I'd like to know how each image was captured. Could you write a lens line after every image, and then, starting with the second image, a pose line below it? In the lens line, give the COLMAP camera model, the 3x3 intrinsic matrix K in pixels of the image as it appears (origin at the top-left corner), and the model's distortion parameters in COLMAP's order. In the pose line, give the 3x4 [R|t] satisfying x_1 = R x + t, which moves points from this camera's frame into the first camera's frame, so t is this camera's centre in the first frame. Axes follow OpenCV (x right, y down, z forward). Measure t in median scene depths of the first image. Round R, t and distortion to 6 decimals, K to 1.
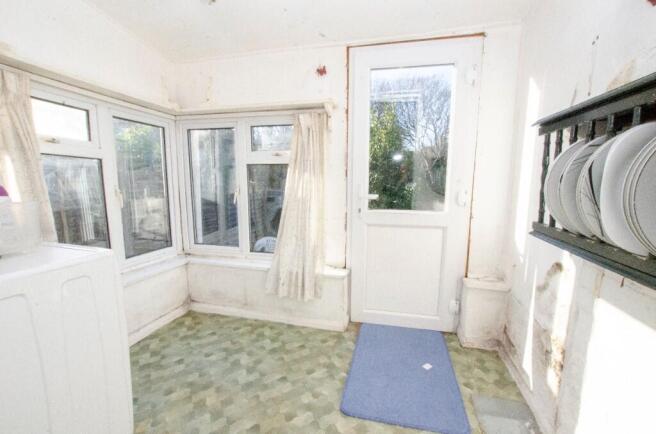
lens RADIAL K [[293.8, 0, 330.7], [0, 293.8, 219.0], [0, 0, 1]] dist [-0.000640, -0.000188]
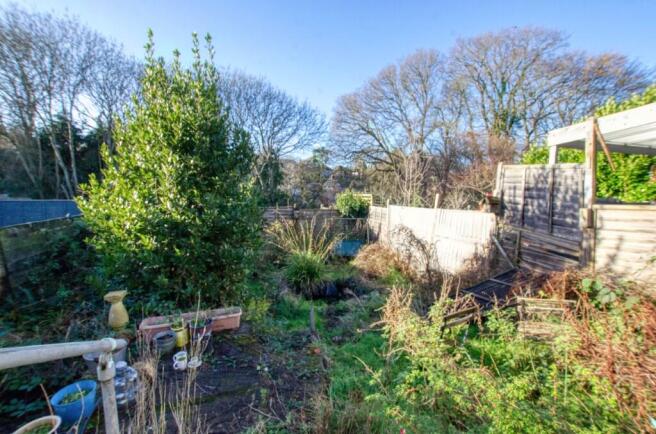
lens RADIAL K [[293.8, 0, 330.7], [0, 293.8, 219.0], [0, 0, 1]] dist [-0.000640, -0.000188]
pose [[0.842770, -0.065825, 0.534233, 0.018357], [0.078584, 0.996907, -0.001136, -0.004227], [-0.532506, 0.042940, 0.845336, 0.100898]]
